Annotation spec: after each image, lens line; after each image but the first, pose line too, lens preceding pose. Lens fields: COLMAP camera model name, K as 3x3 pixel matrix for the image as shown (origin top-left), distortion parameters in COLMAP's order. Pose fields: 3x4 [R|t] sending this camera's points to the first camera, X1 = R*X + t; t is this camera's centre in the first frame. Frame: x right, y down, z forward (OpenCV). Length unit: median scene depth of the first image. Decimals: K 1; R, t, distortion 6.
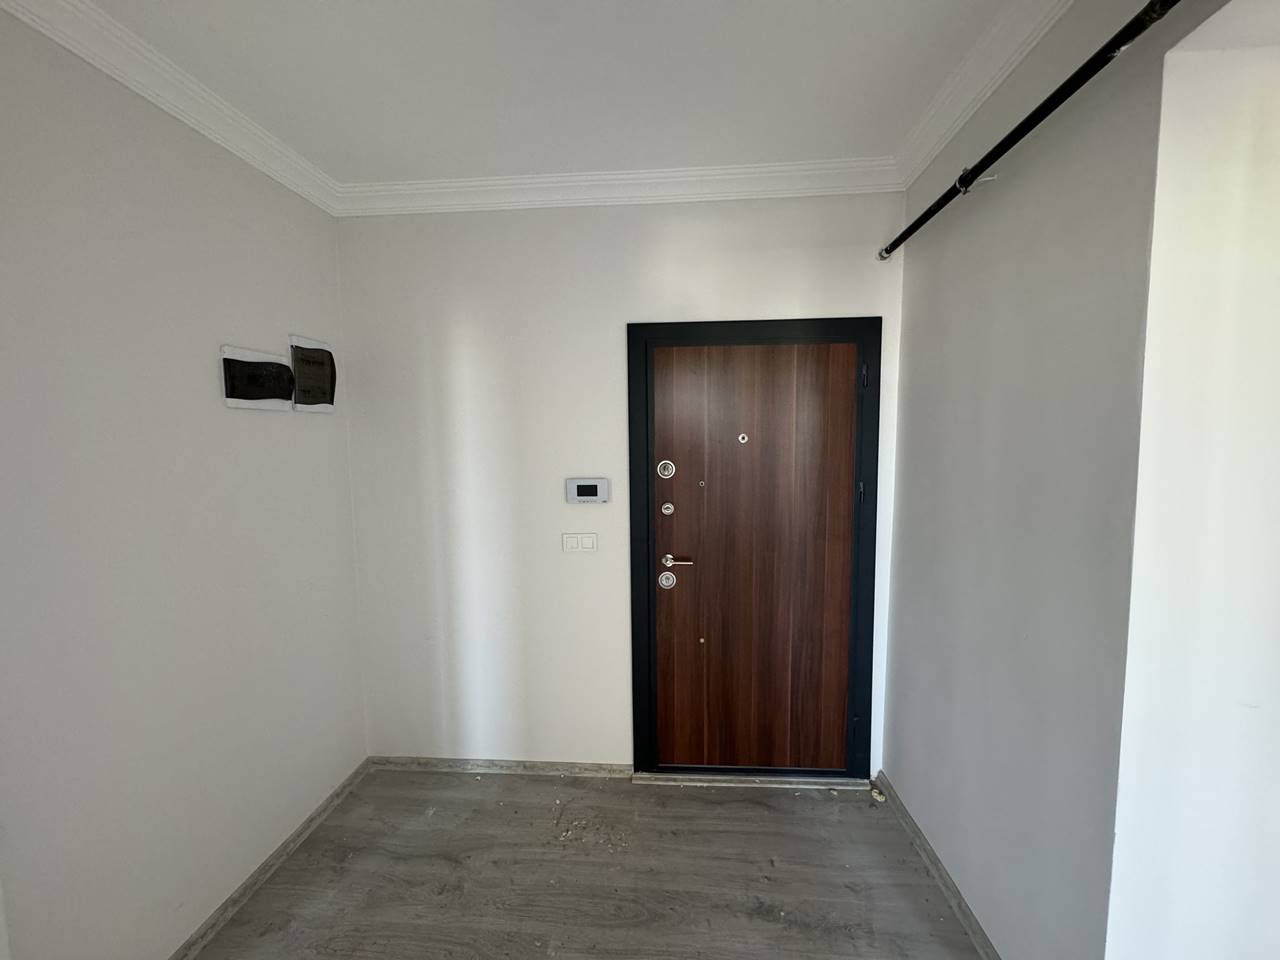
lens RADIAL K [[508.7, 0, 640.5], [0, 508.7, 481.0], [0, 0, 1]] dist [-0.003185, 0.000685]
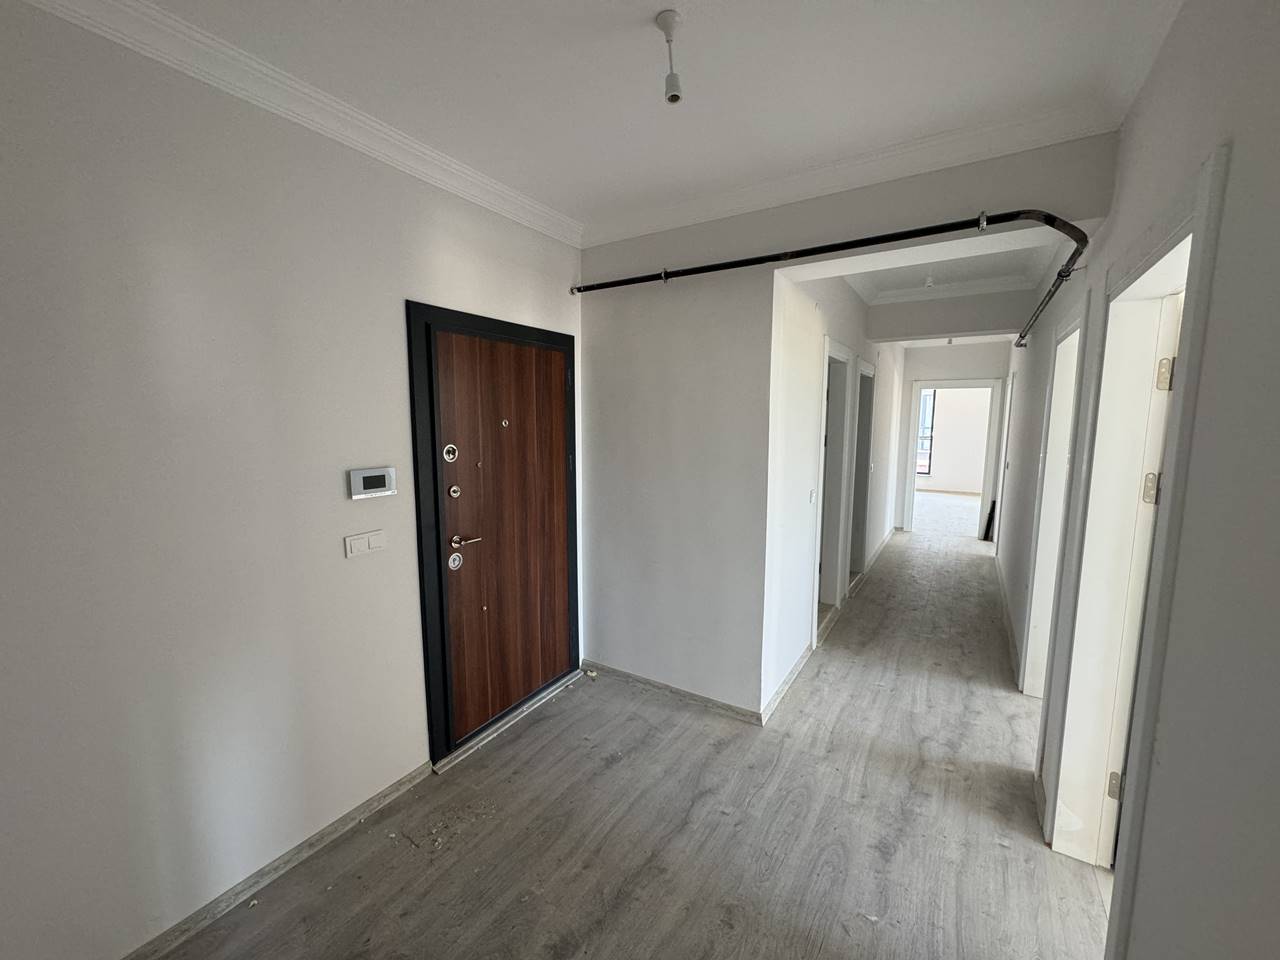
lens RADIAL K [[508.7, 0, 640.5], [0, 508.7, 481.0], [0, 0, 1]] dist [-0.003185, 0.000685]
pose [[0.463159, -0.094364, 0.881237, -0.661076], [0.068043, 0.995167, 0.070801, -0.013682], [-0.883659, 0.027170, 0.467342, 0.184856]]
